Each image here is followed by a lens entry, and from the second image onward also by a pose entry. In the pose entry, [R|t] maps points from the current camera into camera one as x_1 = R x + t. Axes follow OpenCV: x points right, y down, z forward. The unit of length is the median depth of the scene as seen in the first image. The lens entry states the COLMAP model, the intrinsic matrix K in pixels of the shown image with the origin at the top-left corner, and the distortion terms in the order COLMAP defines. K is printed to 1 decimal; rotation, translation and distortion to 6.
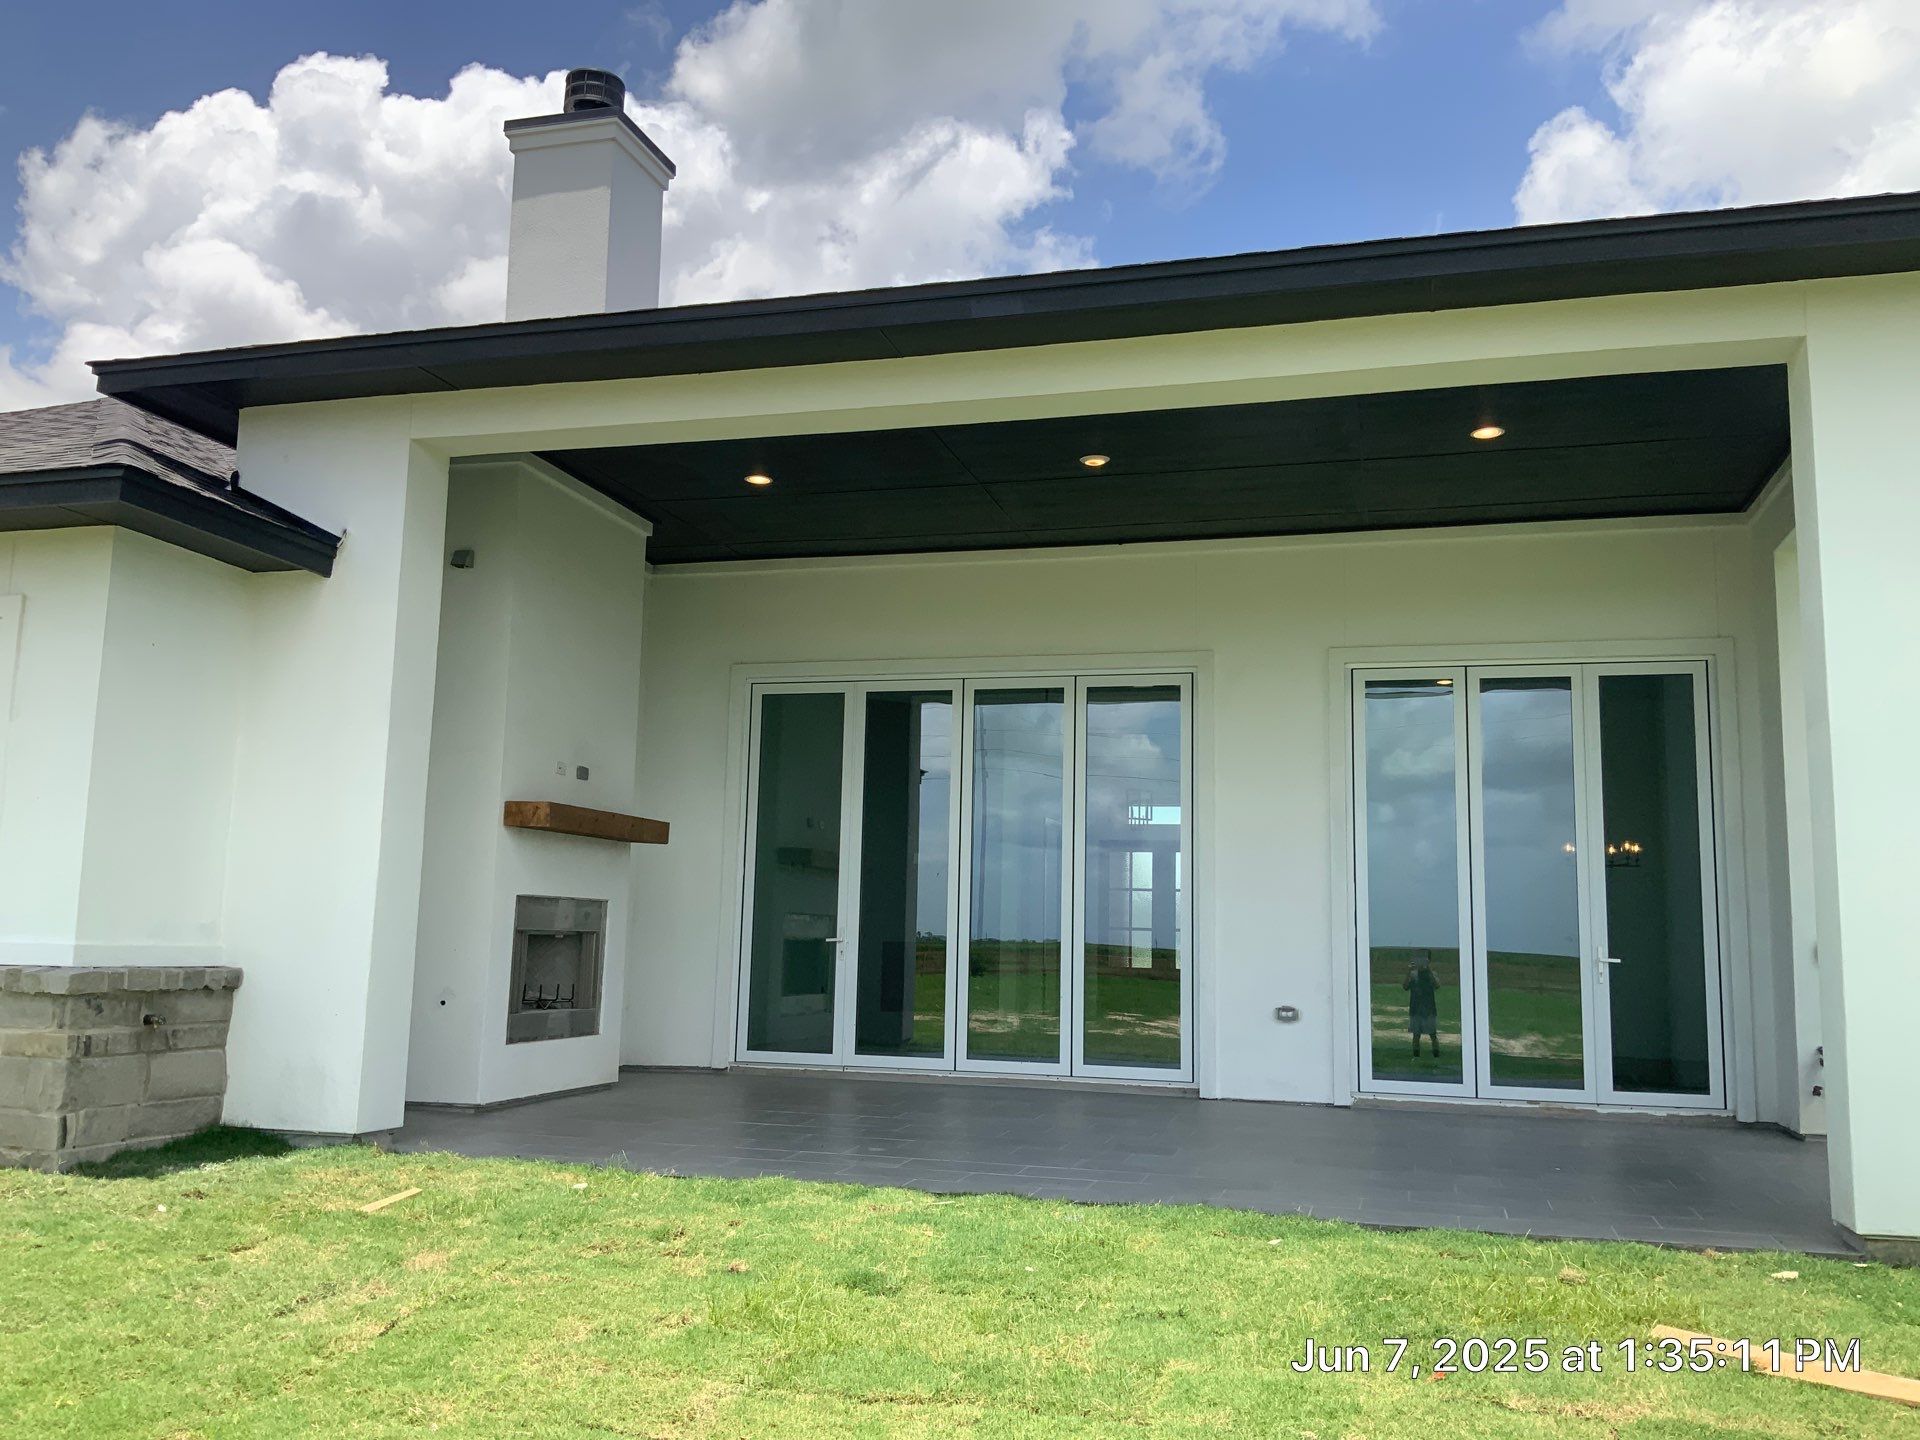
lens RADIAL K [[1622.2, 0, 961.7], [0, 1622.2, 712.0], [0, 0, 1]] dist [0.026828, -0.032355]
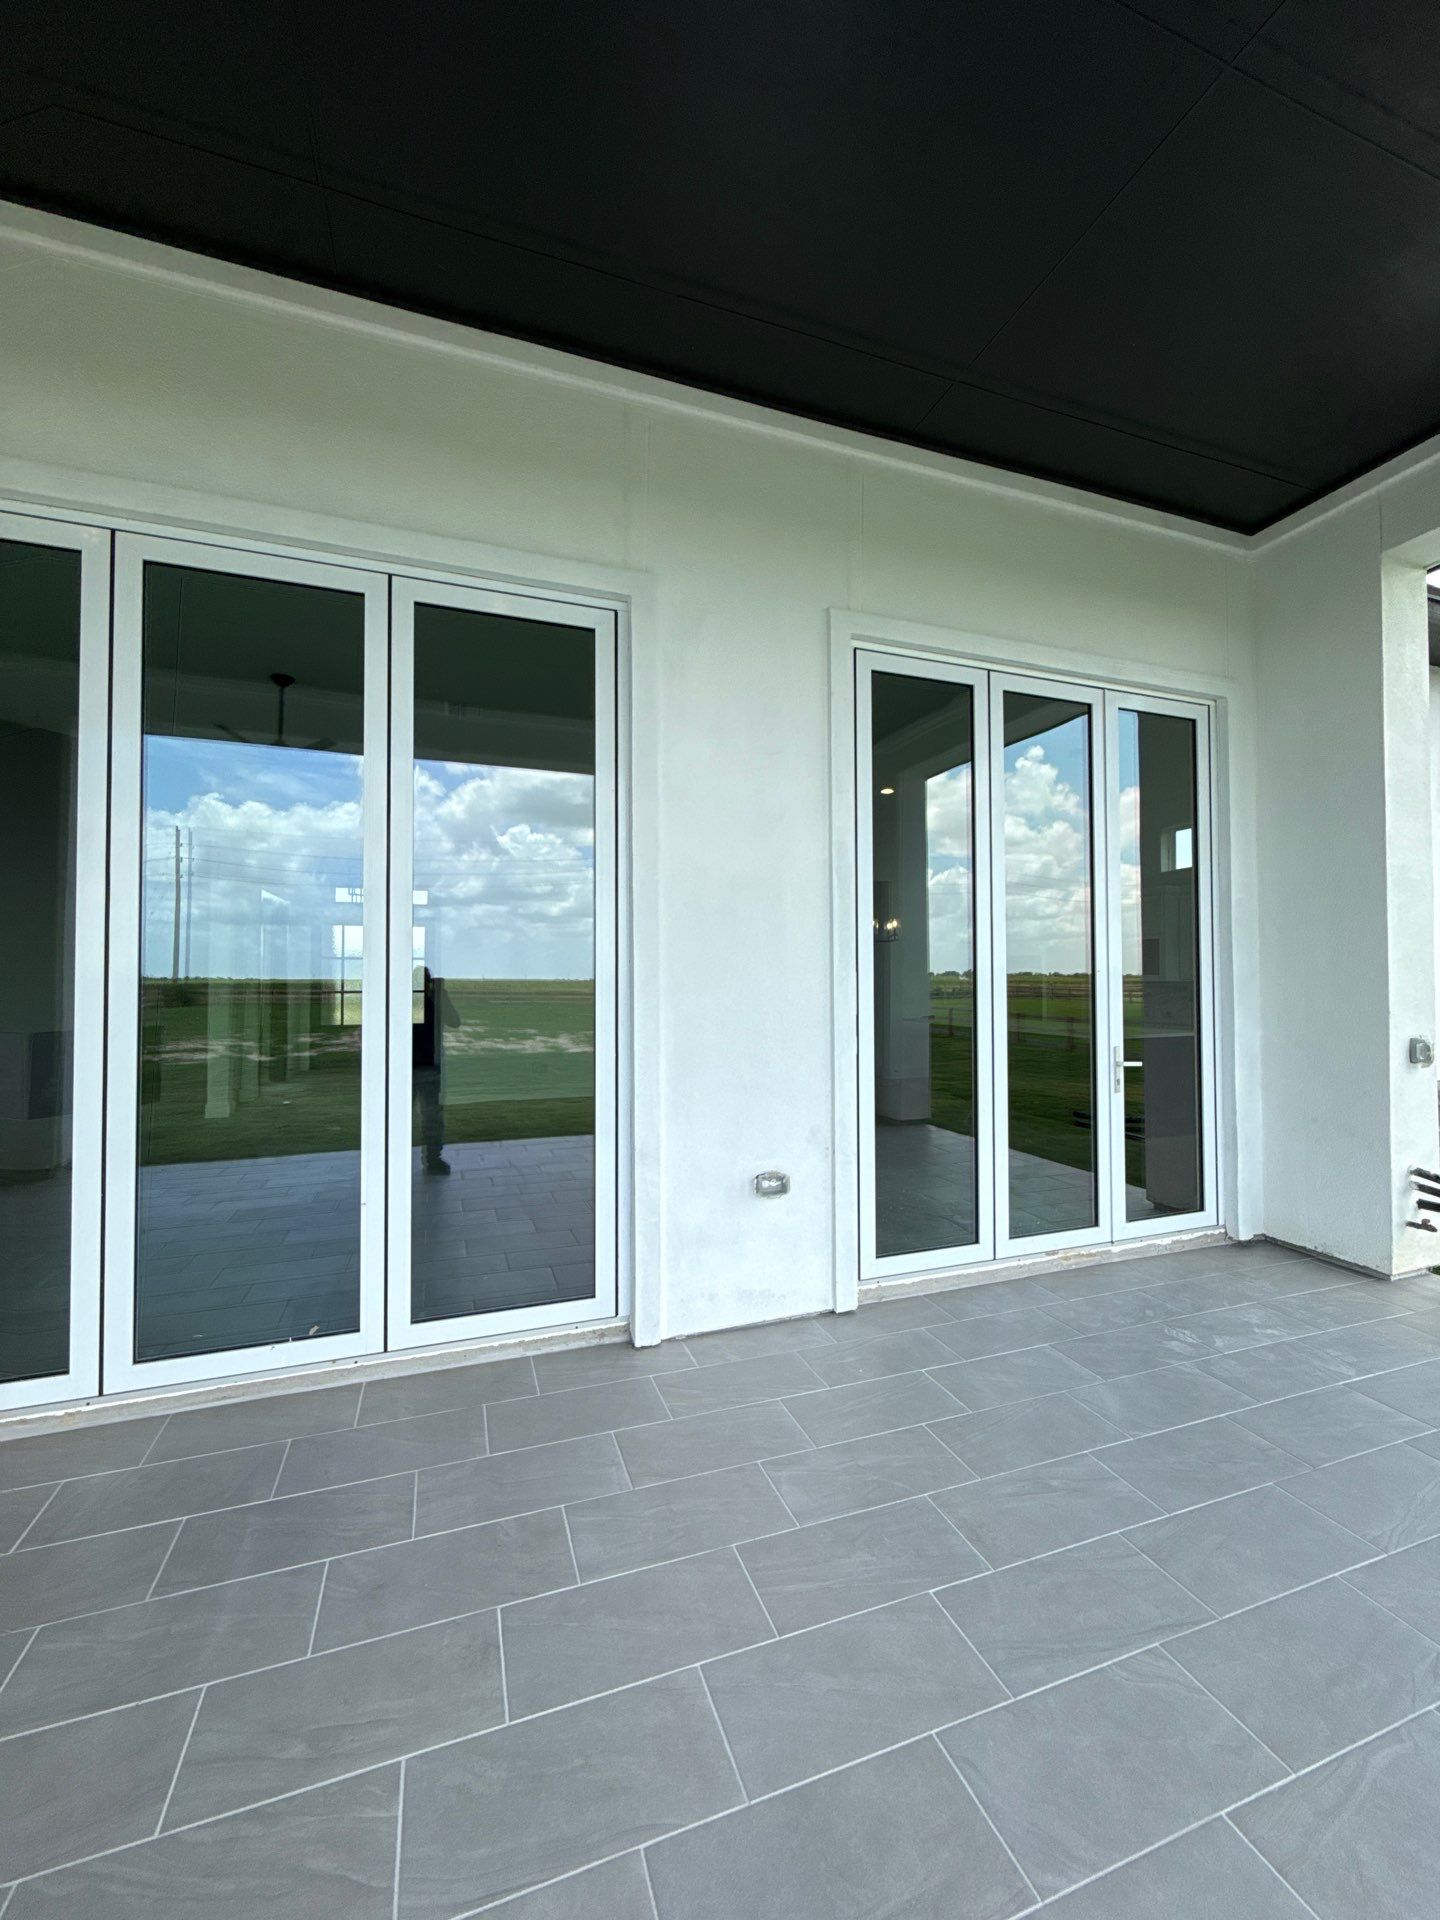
lens RADIAL K [[771.7, 0, 721.6], [0, 771.7, 963.9], [0, 0, 1]] dist [-0.002183, 0.000287]
pose [[0.818890, -0.012224, 0.573821, 0.017062], [-0.061620, 0.992122, 0.109071, 0.073068], [-0.570634, -0.124676, 0.811685, 0.796721]]
